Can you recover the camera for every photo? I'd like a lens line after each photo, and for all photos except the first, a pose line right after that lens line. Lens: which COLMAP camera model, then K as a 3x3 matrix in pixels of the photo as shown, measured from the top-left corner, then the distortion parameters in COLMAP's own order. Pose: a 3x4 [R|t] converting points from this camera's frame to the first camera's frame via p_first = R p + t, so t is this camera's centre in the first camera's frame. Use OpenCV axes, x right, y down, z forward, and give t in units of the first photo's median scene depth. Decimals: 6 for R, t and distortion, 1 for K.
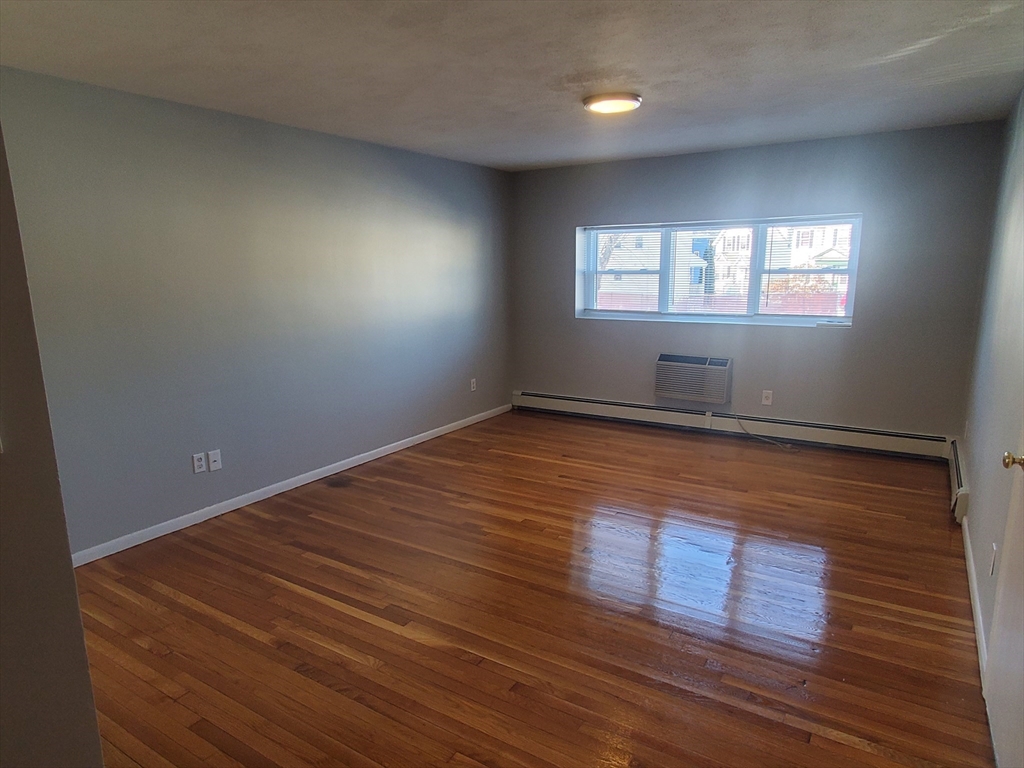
lens RADIAL K [[641.1, 0, 506.7], [0, 641.1, 401.9], [0, 0, 1]] dist [0.000467, 0.000652]
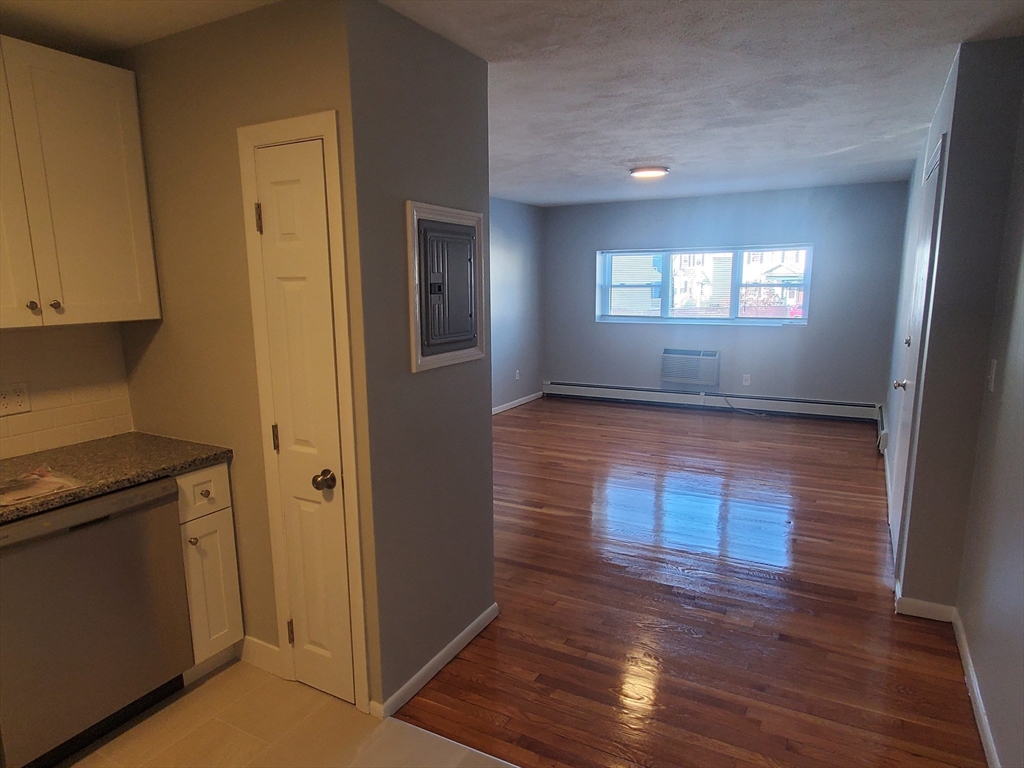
lens RADIAL K [[641.1, 0, 506.7], [0, 641.1, 401.9], [0, 0, 1]] dist [0.000467, 0.000652]
pose [[0.997942, -0.012018, 0.062981, -0.179361], [0.013435, 0.999665, -0.022124, 0.063494], [-0.062694, 0.022925, 0.997769, -0.302555]]
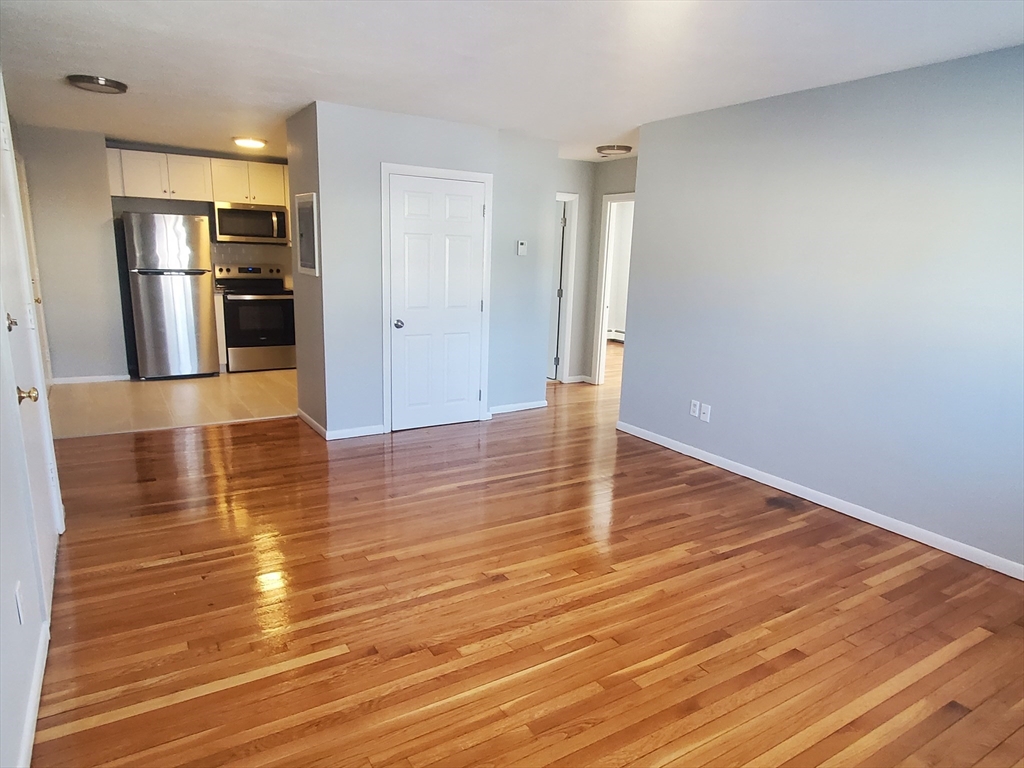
lens RADIAL K [[641.1, 0, 506.7], [0, 641.1, 401.9], [0, 0, 1]] dist [0.000467, 0.000652]
pose [[-0.436998, 0.206269, -0.875492, 0.537771], [-0.213107, 0.921892, 0.323573, -0.170339], [0.873852, 0.327975, -0.358908, 0.815707]]
